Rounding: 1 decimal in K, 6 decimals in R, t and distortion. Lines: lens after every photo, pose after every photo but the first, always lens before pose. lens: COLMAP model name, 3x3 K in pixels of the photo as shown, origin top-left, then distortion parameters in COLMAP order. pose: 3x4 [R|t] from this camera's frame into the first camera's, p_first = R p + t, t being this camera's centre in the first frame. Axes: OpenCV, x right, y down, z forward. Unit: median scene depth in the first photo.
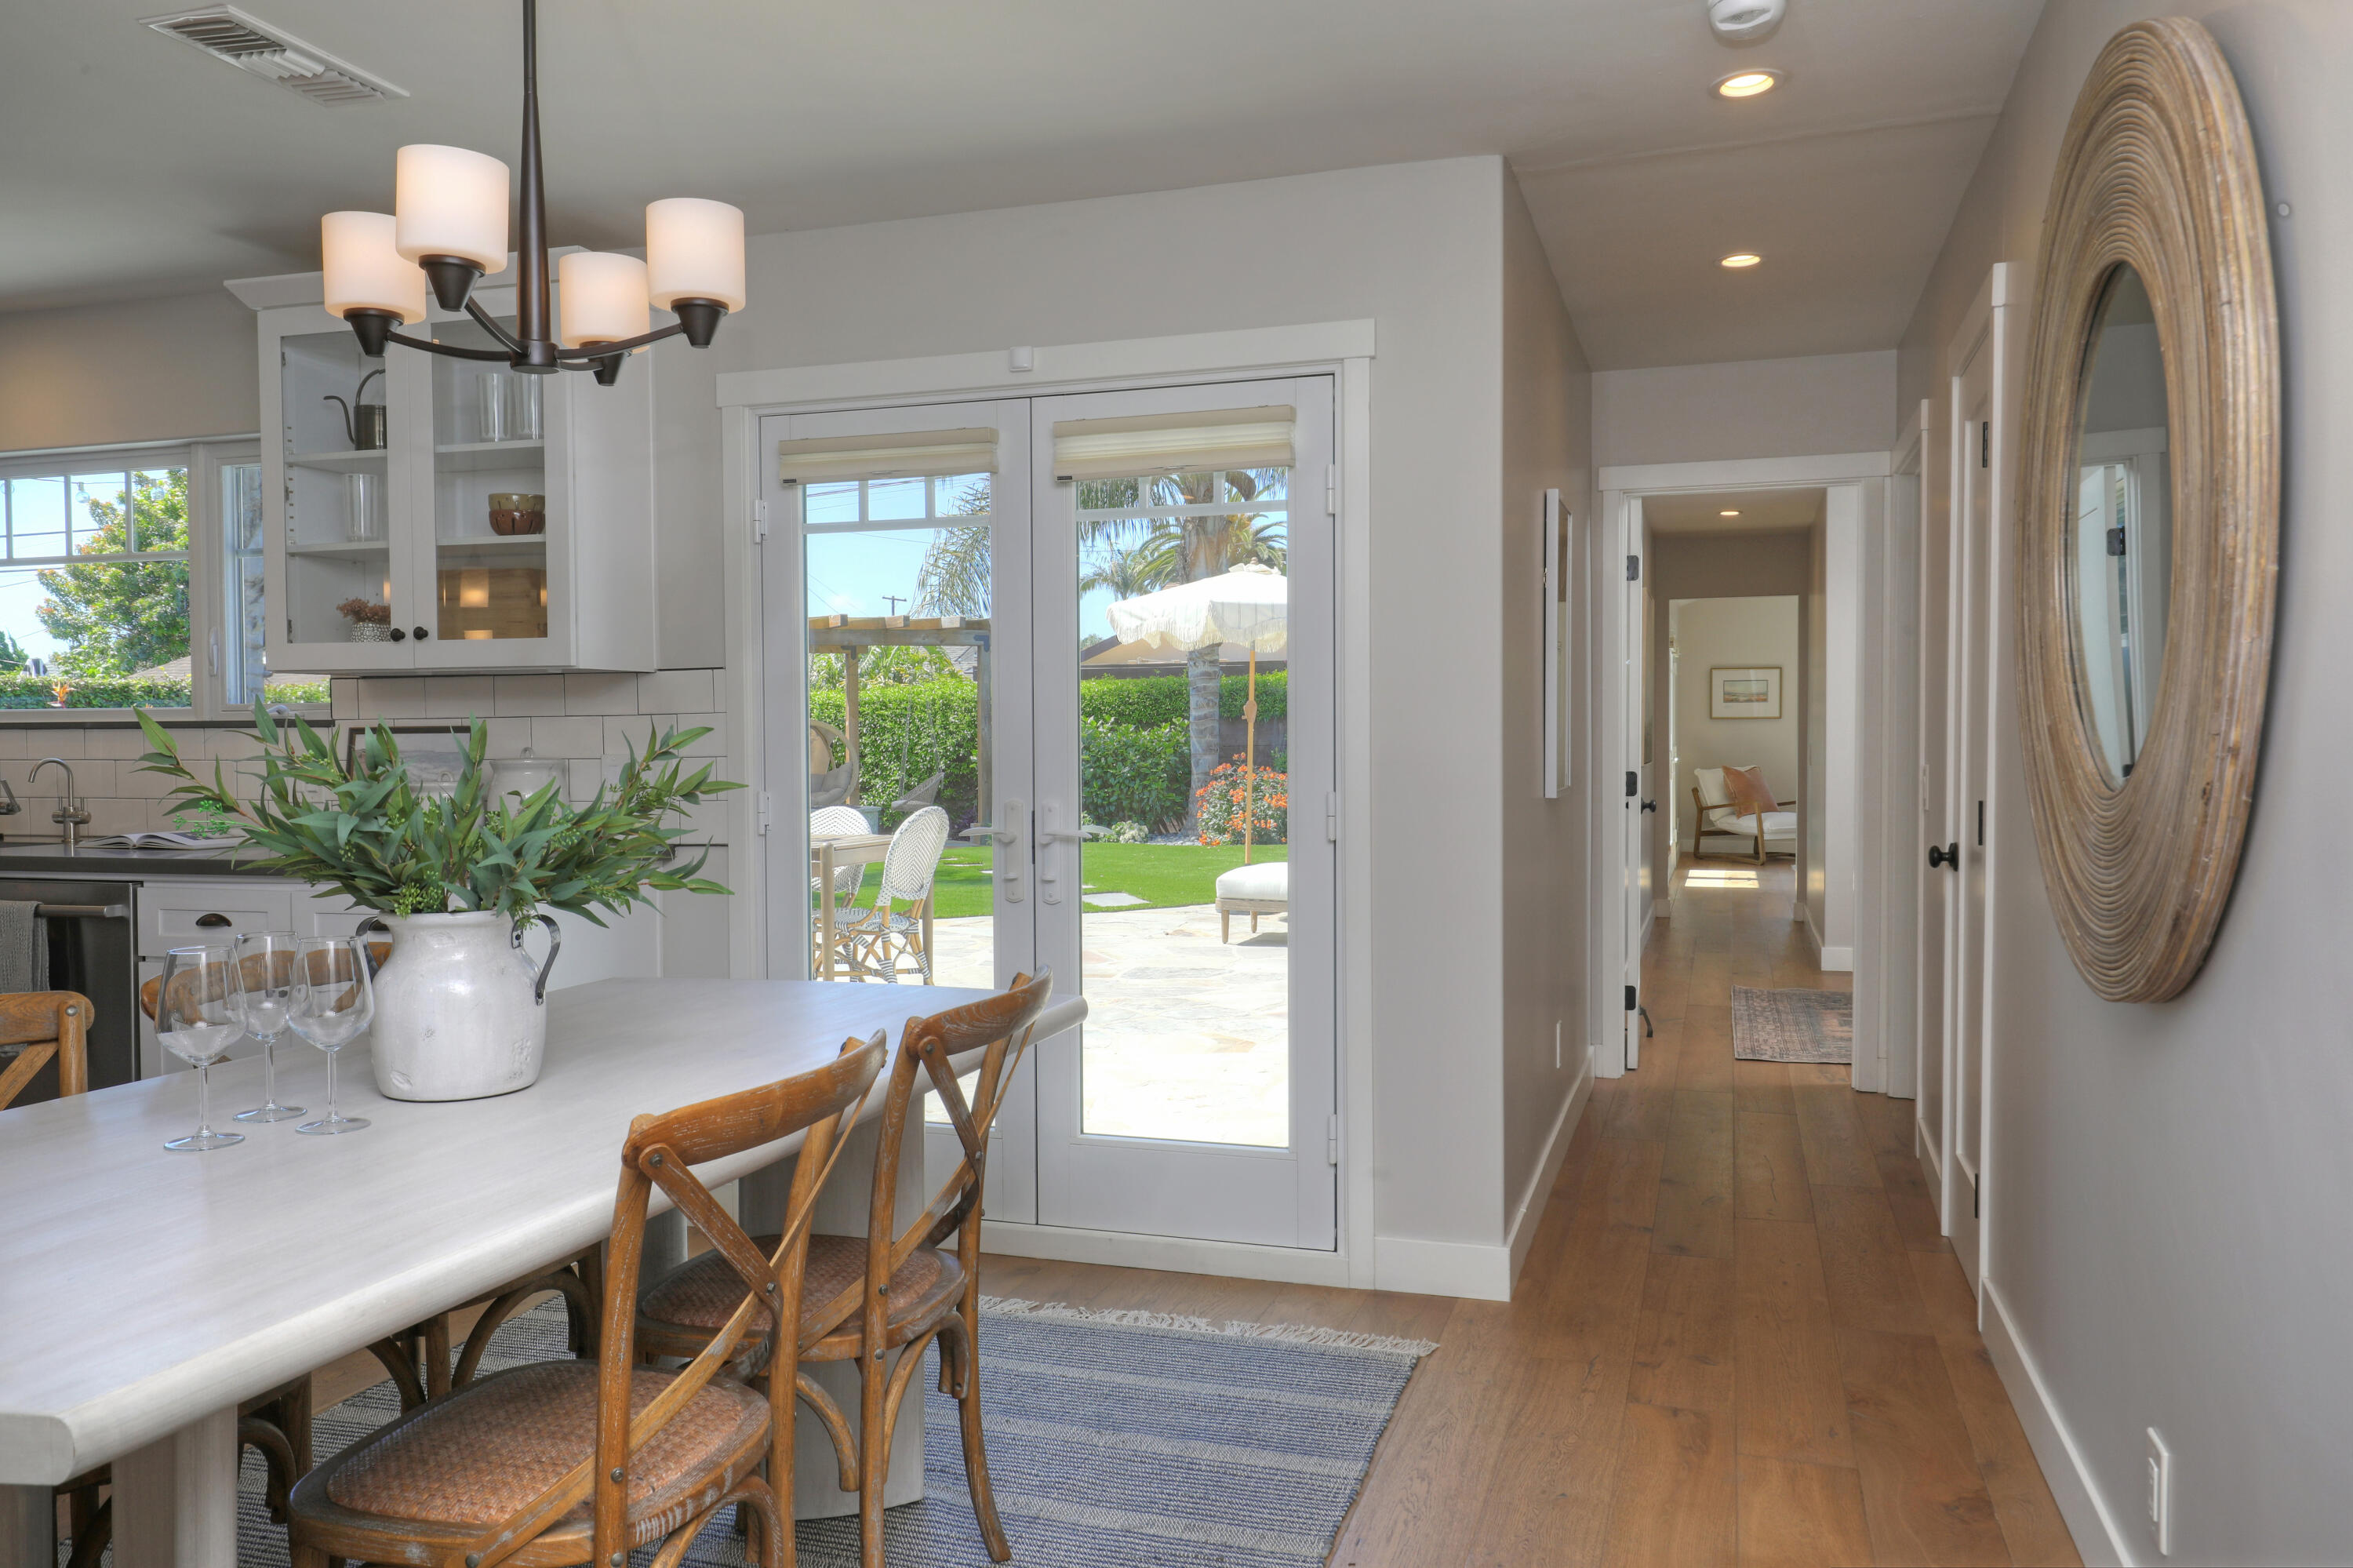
lens RADIAL K [[1699.3, 0, 1171.6], [0, 1699.3, 773.7], [0, 0, 1]] dist [0.009750, 0.003123]
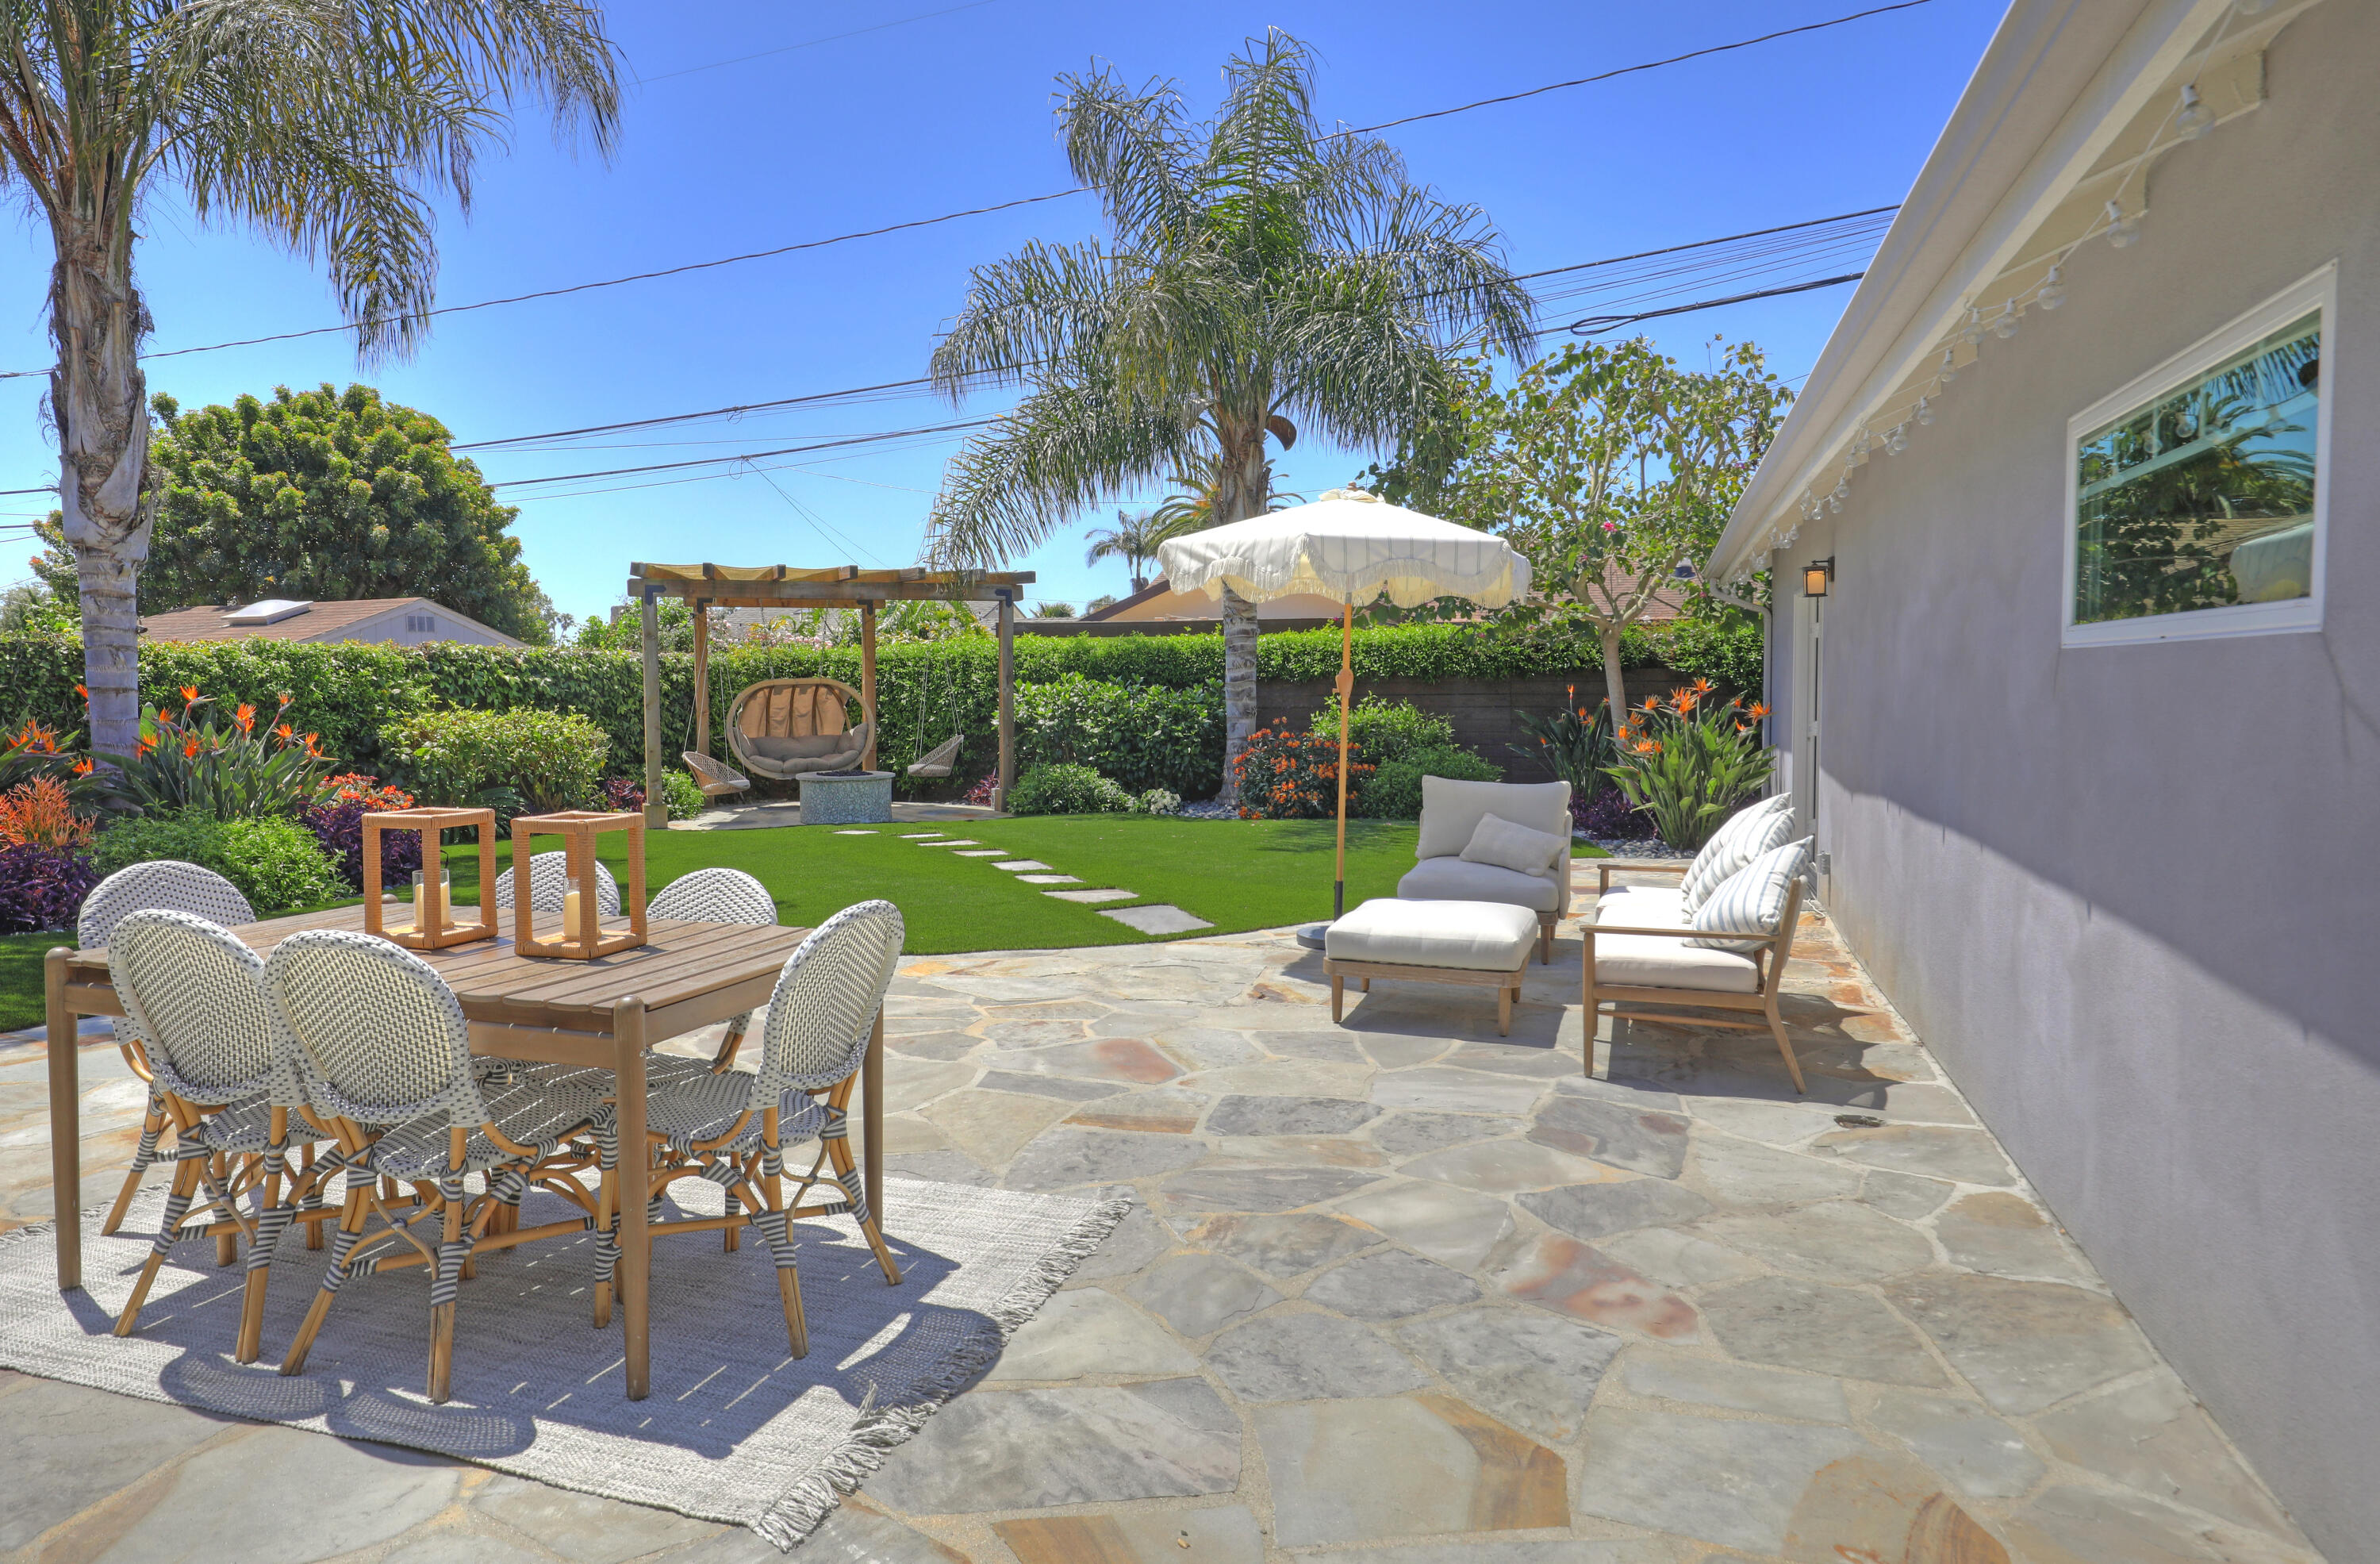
lens RADIAL K [[1477.3, 0, 1186.9], [0, 1477.3, 779.6], [0, 0, 1]] dist [-0.005279, -0.000824]
pose [[0.999967, 0.003359, 0.007411, -0.016533], [-0.003671, 0.999089, 0.042506, -0.012189], [-0.007261, -0.042532, 0.999069, 0.189428]]
